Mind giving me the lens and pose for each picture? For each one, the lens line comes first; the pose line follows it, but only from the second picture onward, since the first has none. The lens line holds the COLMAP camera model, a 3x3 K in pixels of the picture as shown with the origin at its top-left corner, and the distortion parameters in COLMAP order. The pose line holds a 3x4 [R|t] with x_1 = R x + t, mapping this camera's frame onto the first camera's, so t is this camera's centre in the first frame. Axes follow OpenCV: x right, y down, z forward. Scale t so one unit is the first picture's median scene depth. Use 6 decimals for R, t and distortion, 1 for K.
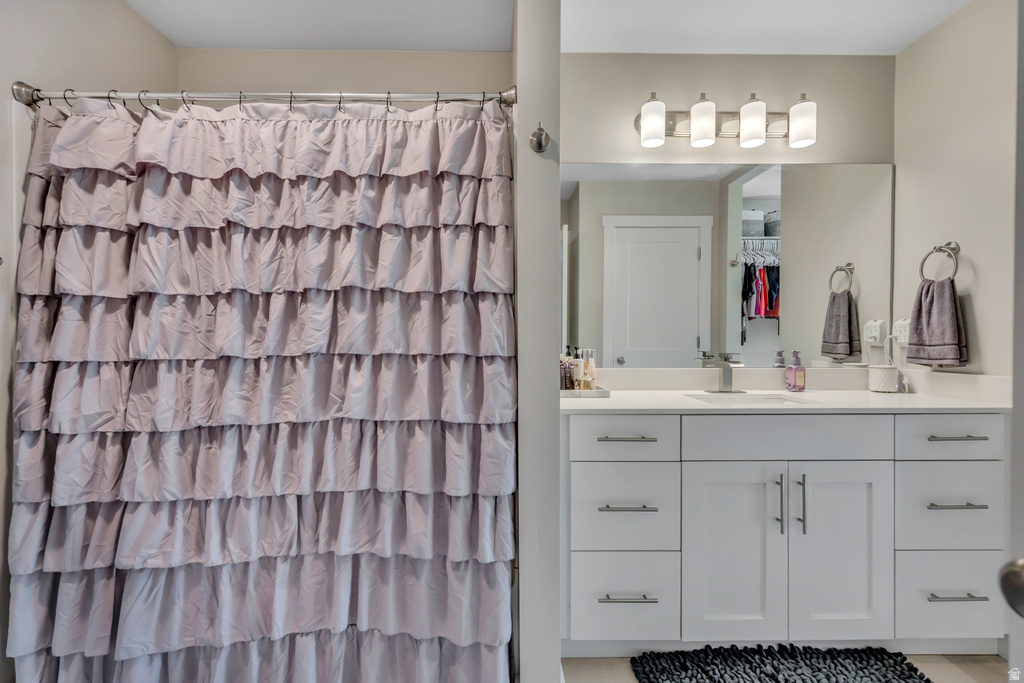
lens RADIAL K [[500.6, 0, 496.5], [0, 500.6, 342.9], [0, 0, 1]] dist [0.003449, 0.000450]
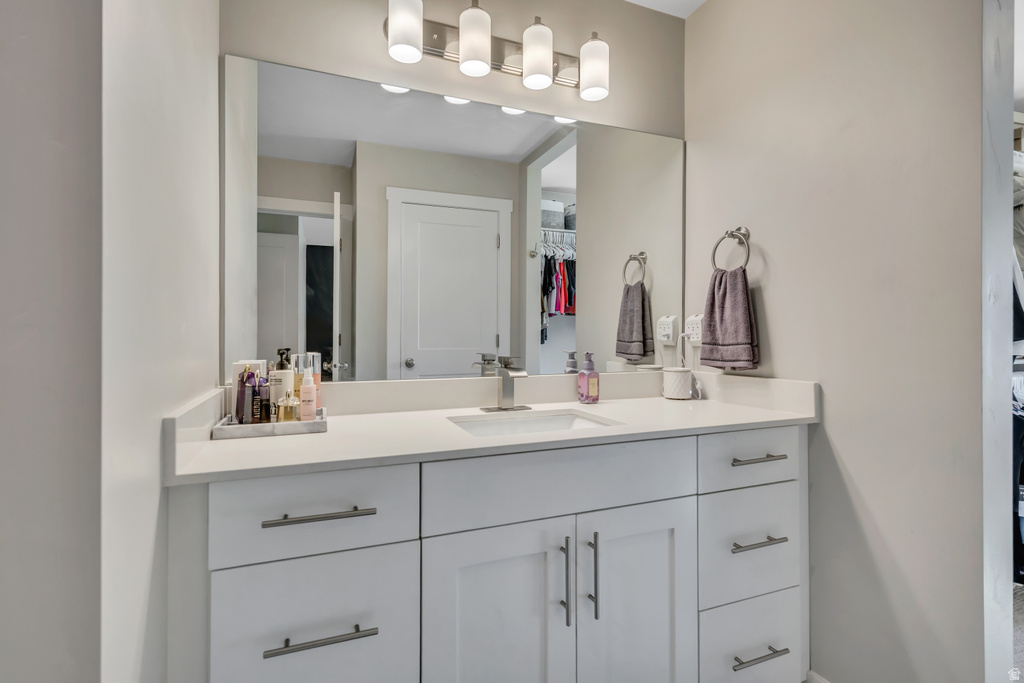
lens RADIAL K [[500.6, 0, 514.7], [0, 500.6, 336.6], [0, 0, 1]] dist [0.003449, 0.000450]
pose [[0.930256, -0.001165, 0.366910, 0.197612], [0.004033, 0.999967, -0.007052, -0.004355], [-0.366890, 0.008040, 0.930230, 0.305237]]
